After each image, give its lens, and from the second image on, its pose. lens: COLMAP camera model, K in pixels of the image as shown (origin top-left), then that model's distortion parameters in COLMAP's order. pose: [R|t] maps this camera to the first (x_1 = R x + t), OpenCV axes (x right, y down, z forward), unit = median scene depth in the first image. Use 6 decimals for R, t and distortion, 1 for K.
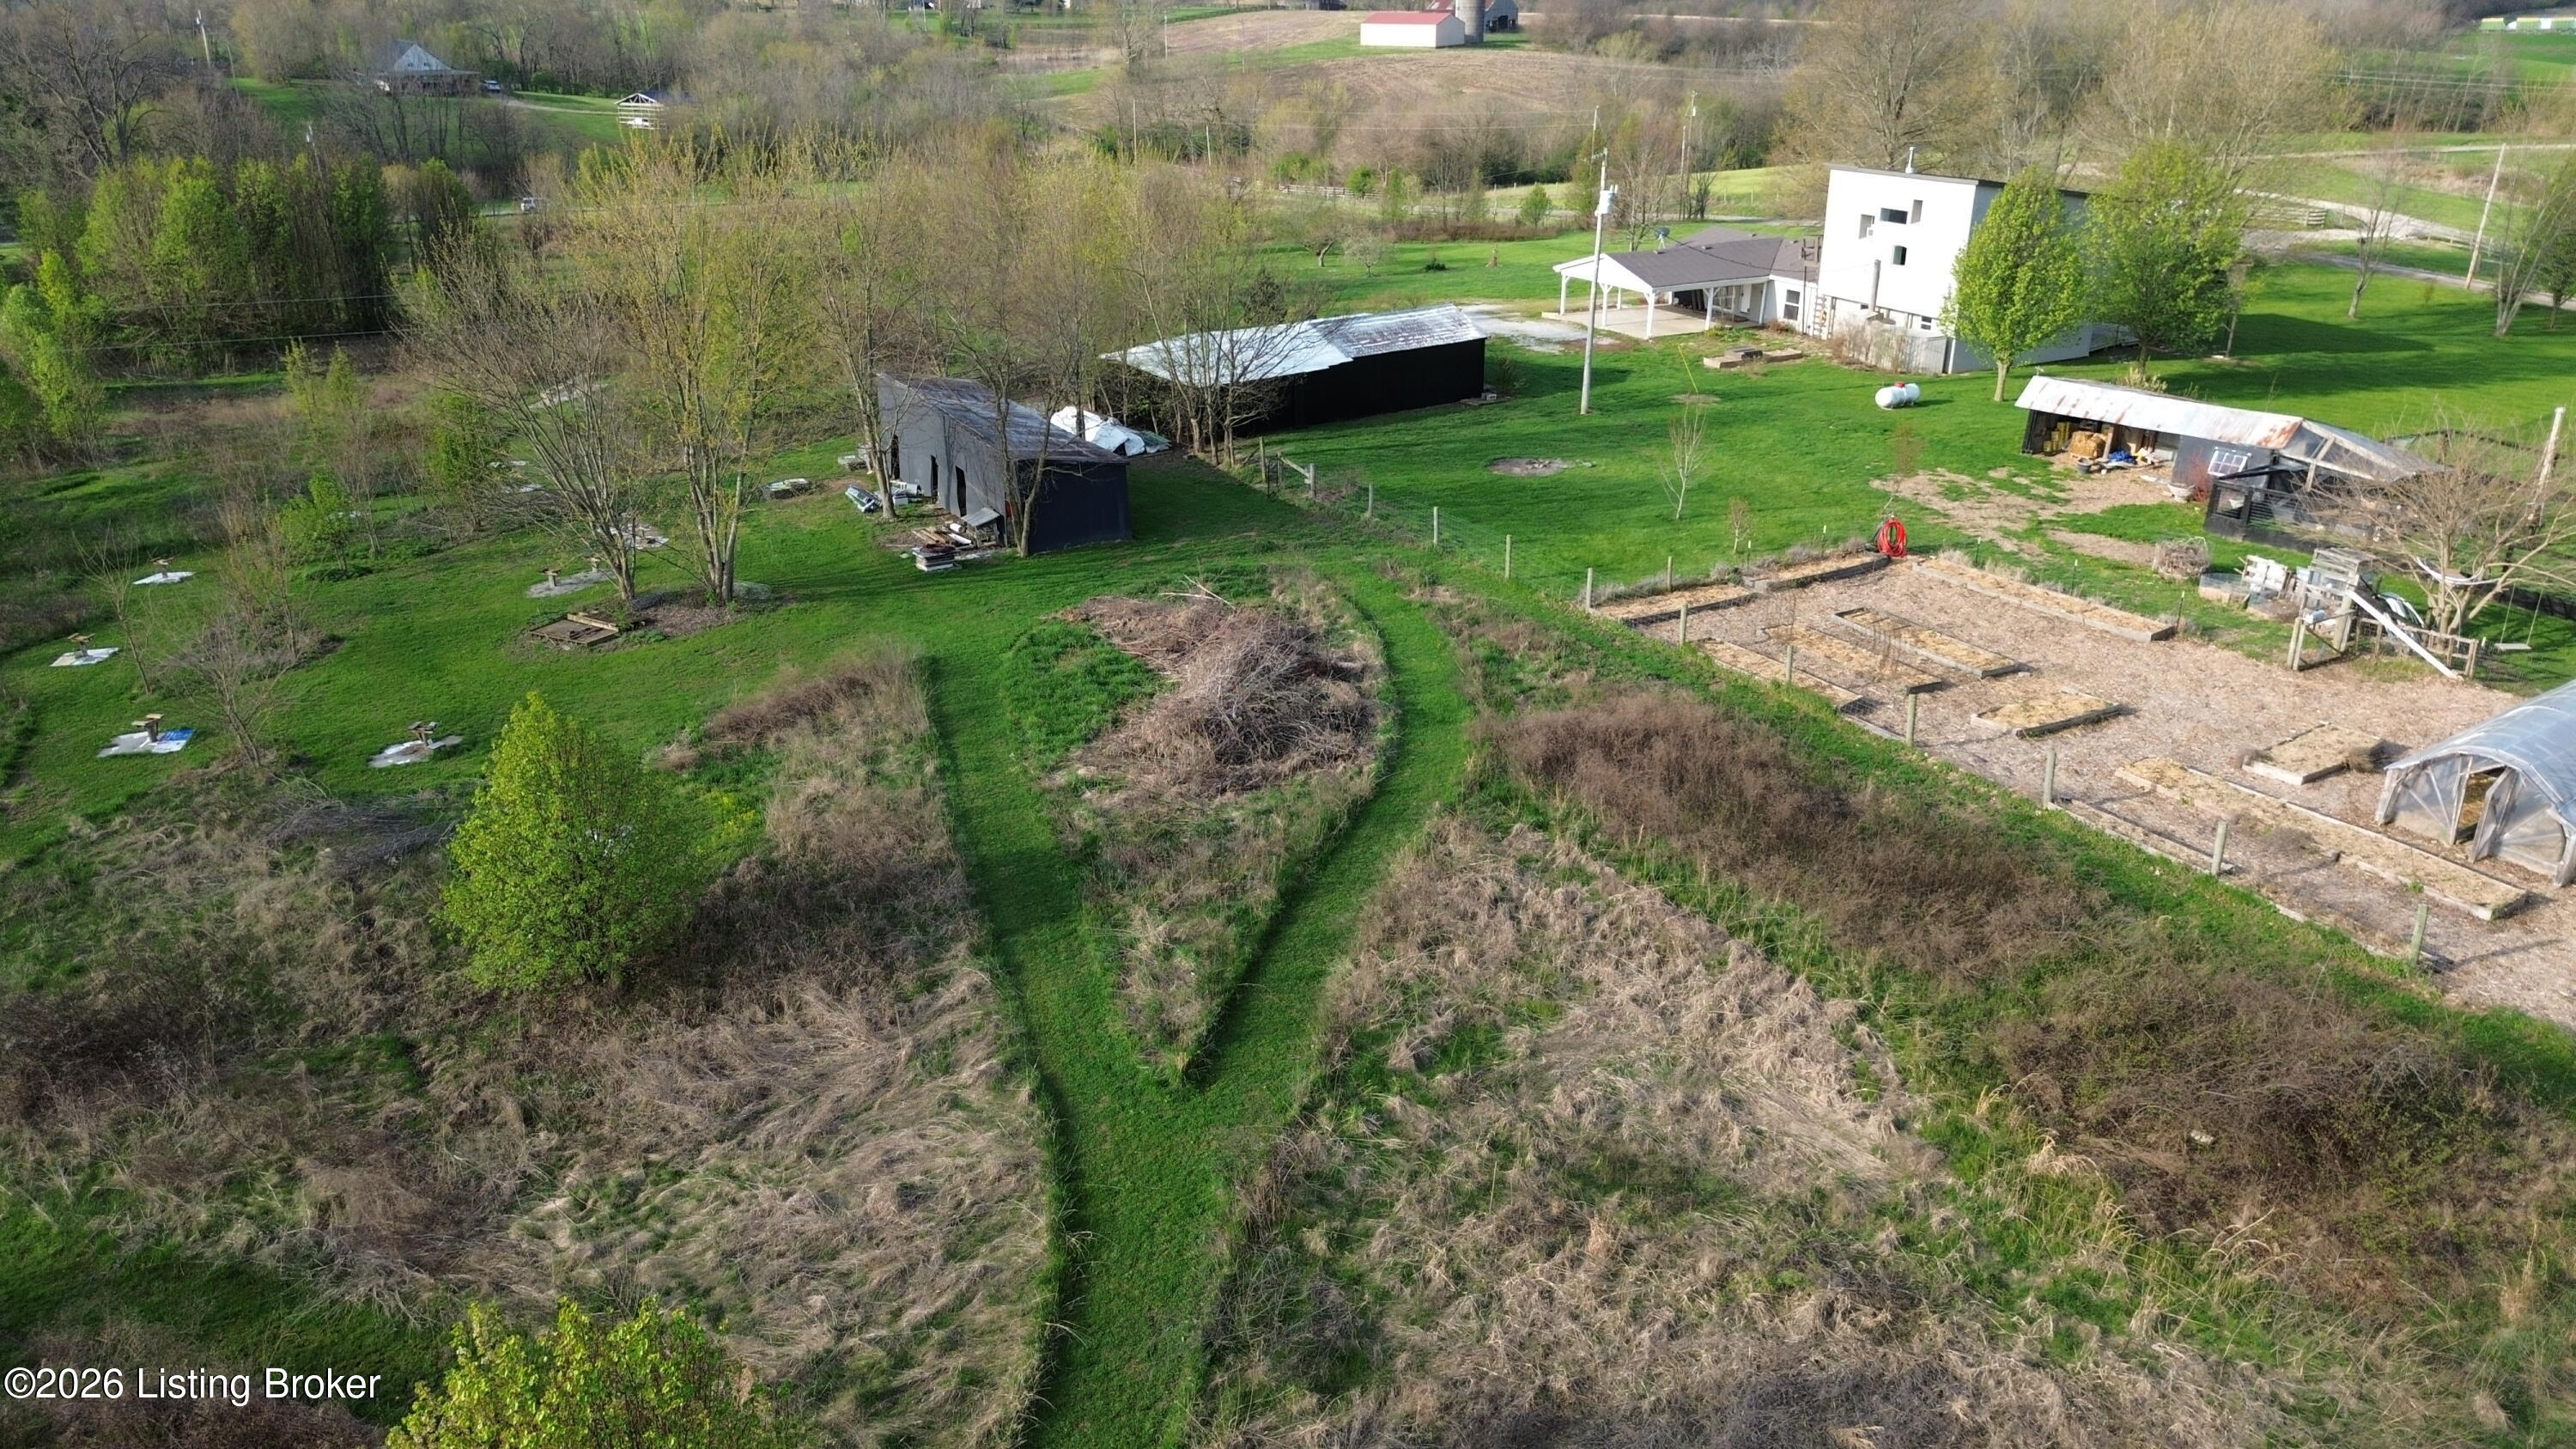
lens RADIAL K [[1820.3, 0, 1269.1], [0, 1820.3, 718.1], [0, 0, 1]] dist [0.084155, -0.083709]
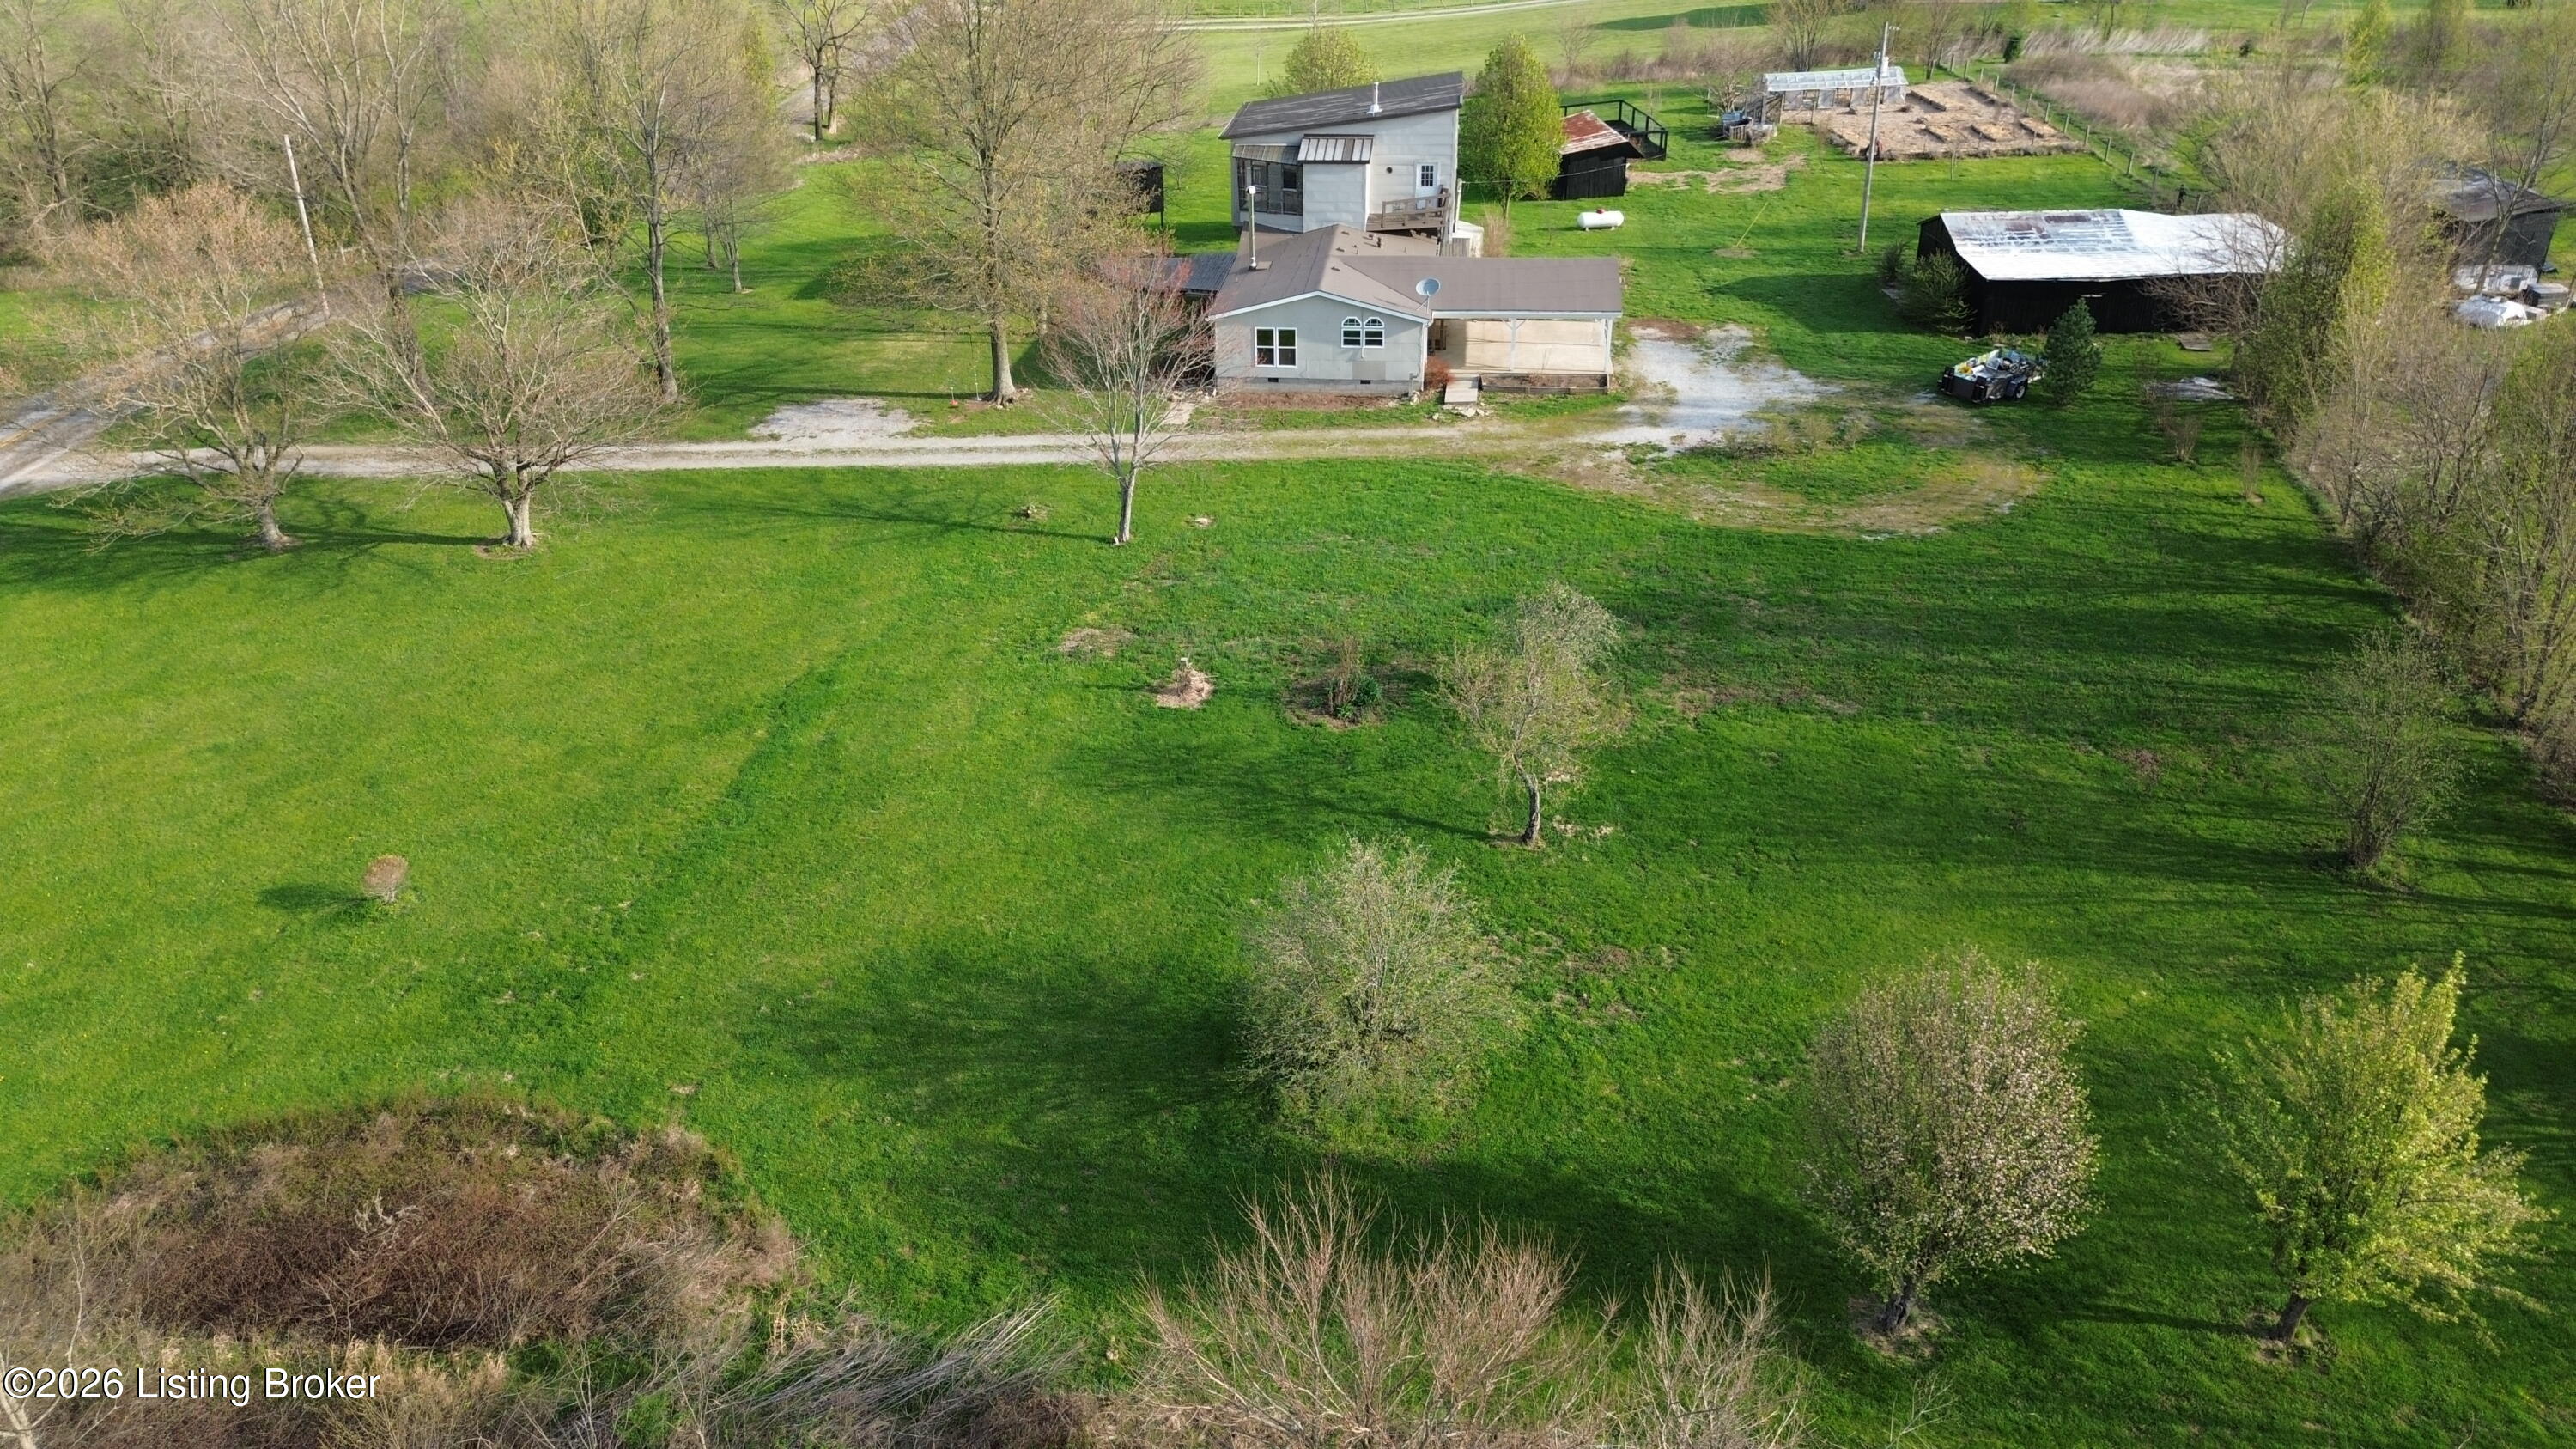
lens RADIAL K [[1820.3, 0, 1281.0], [0, 1820.3, 720.8], [0, 0, 1]] dist [0.084155, -0.083709]
pose [[-0.839285, -0.241101, 0.487309, -0.189667], [0.218668, 0.670922, 0.708554, -1.026248], [-0.497780, 0.701237, -0.510374, 2.324054]]
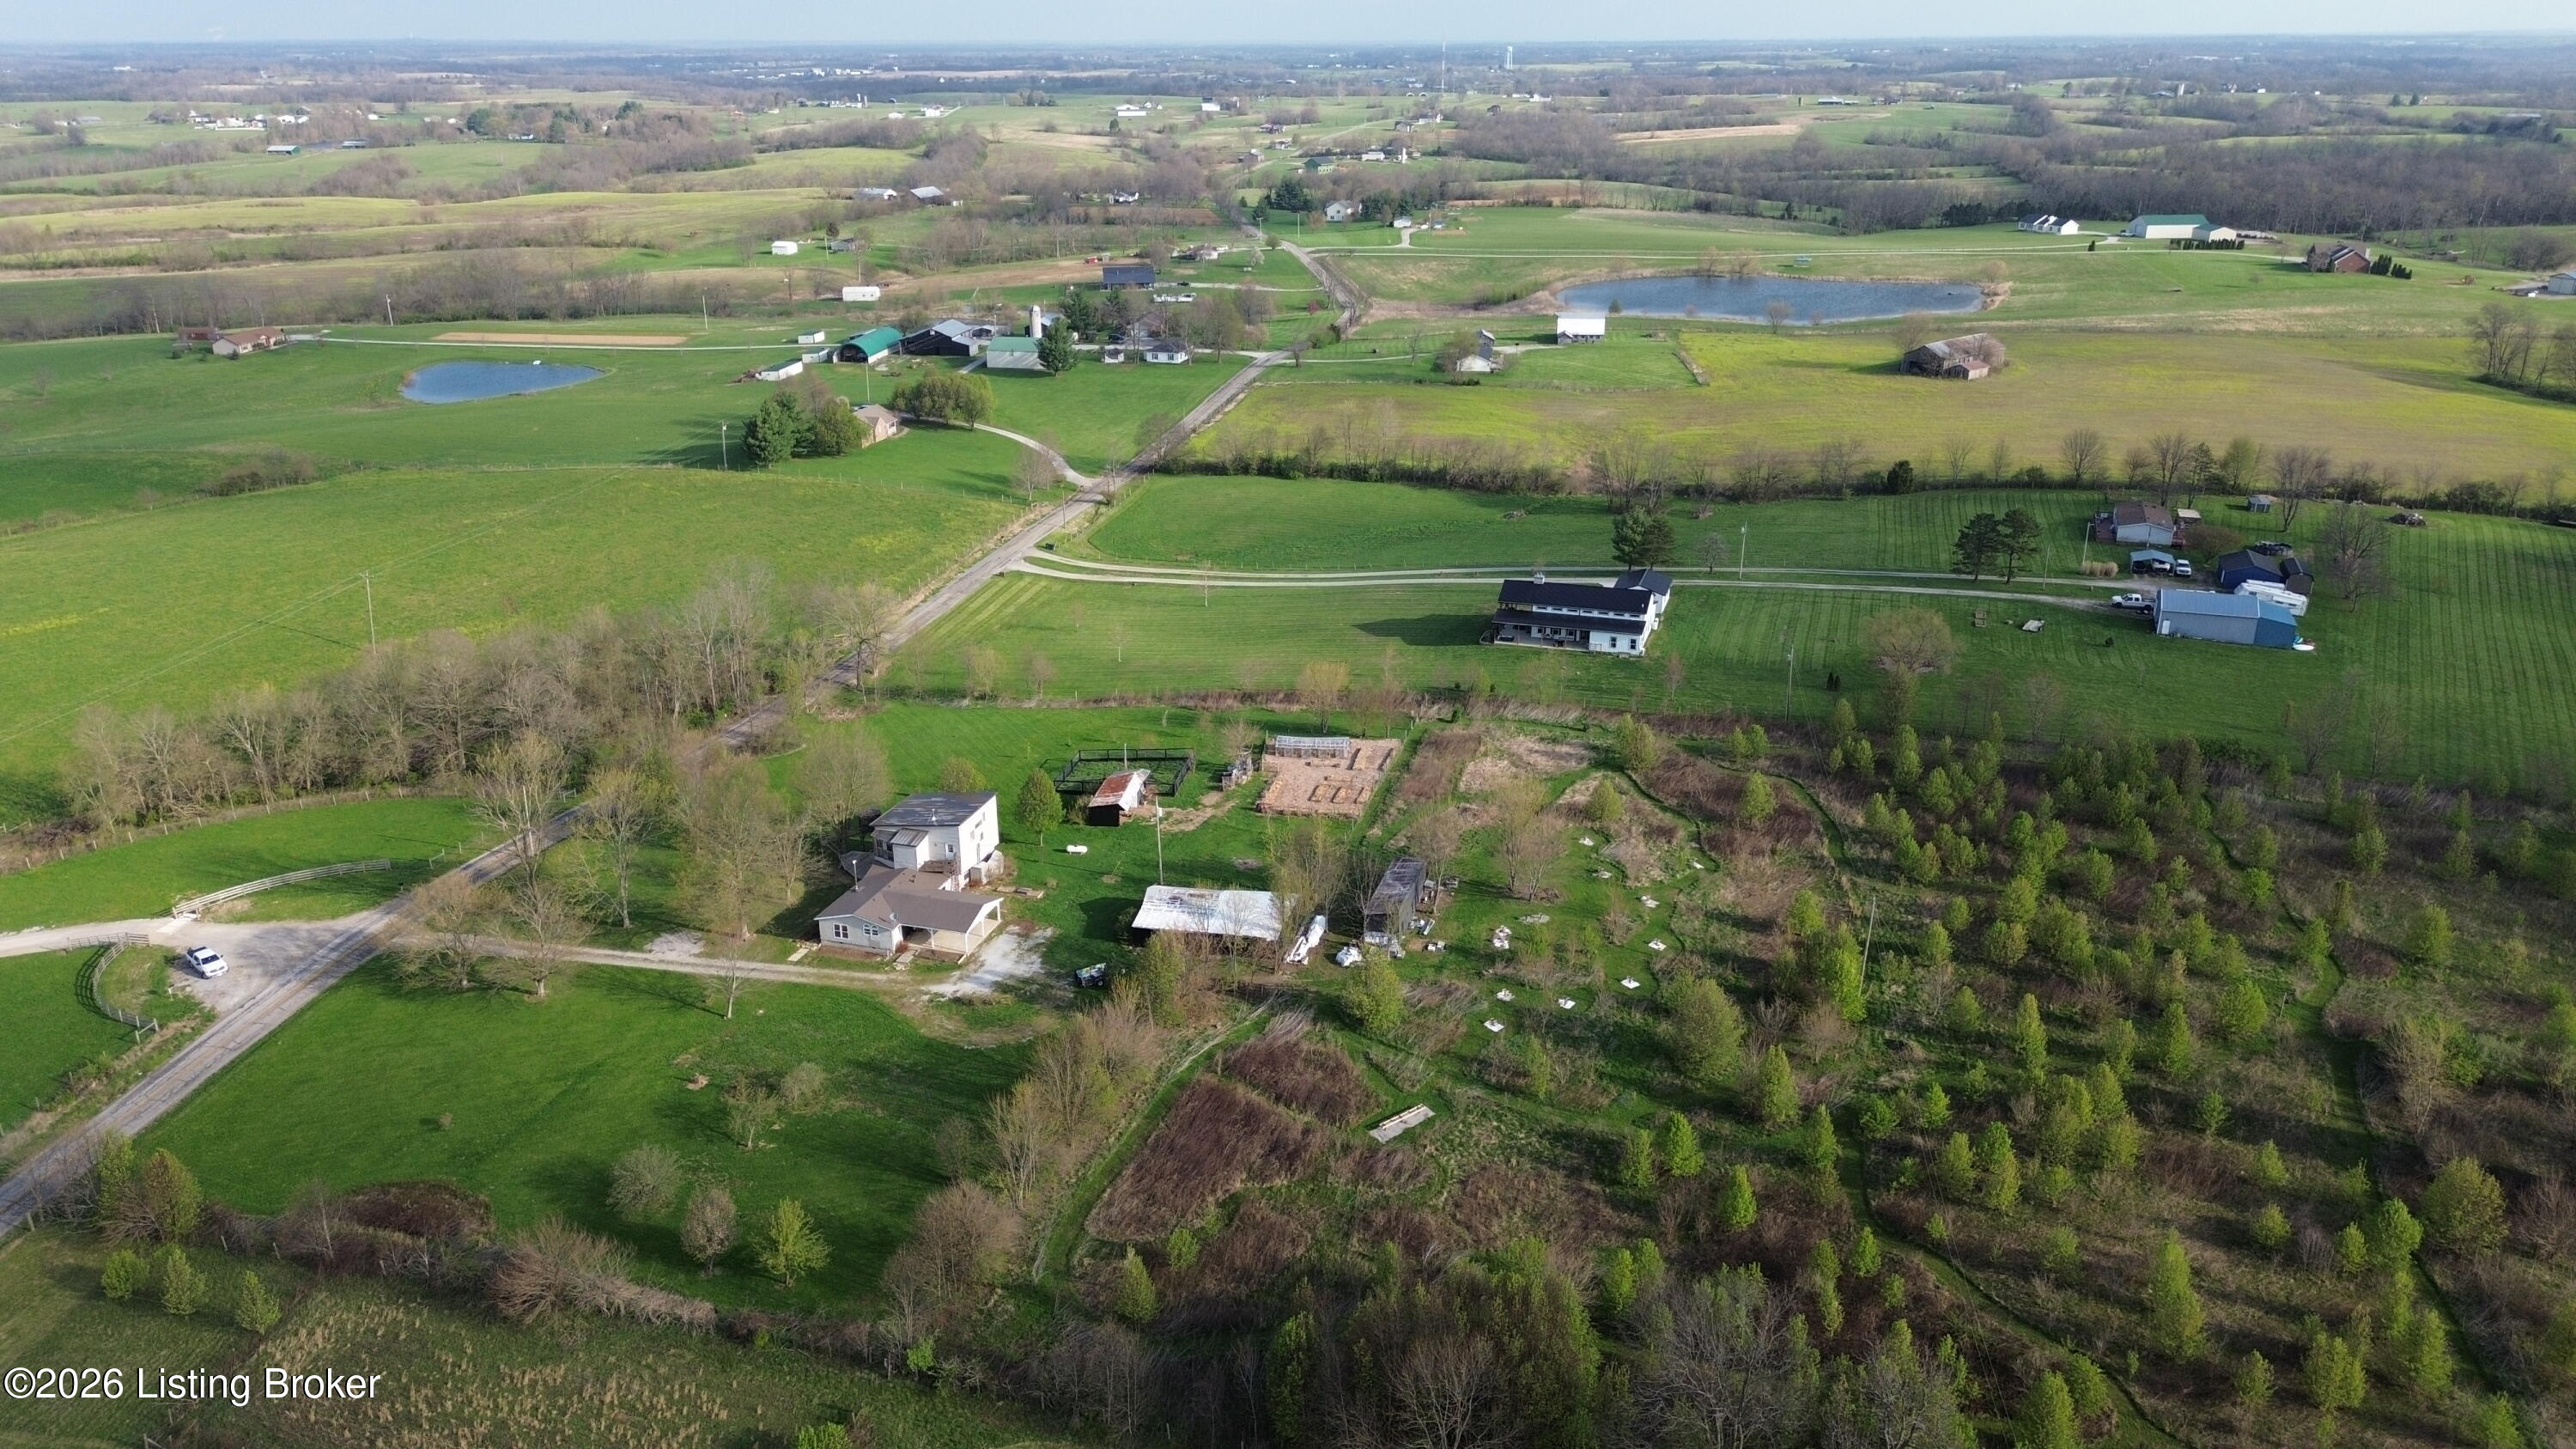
lens RADIAL K [[1820.3, 0, 1290.3], [0, 1820.3, 723.9], [0, 0, 1]] dist [0.084155, -0.083709]
pose [[-0.711457, -0.245434, 0.658477, -1.884455], [0.272340, 0.767500, 0.580323, -2.102303], [-0.647812, 0.592204, -0.479202, 2.320347]]
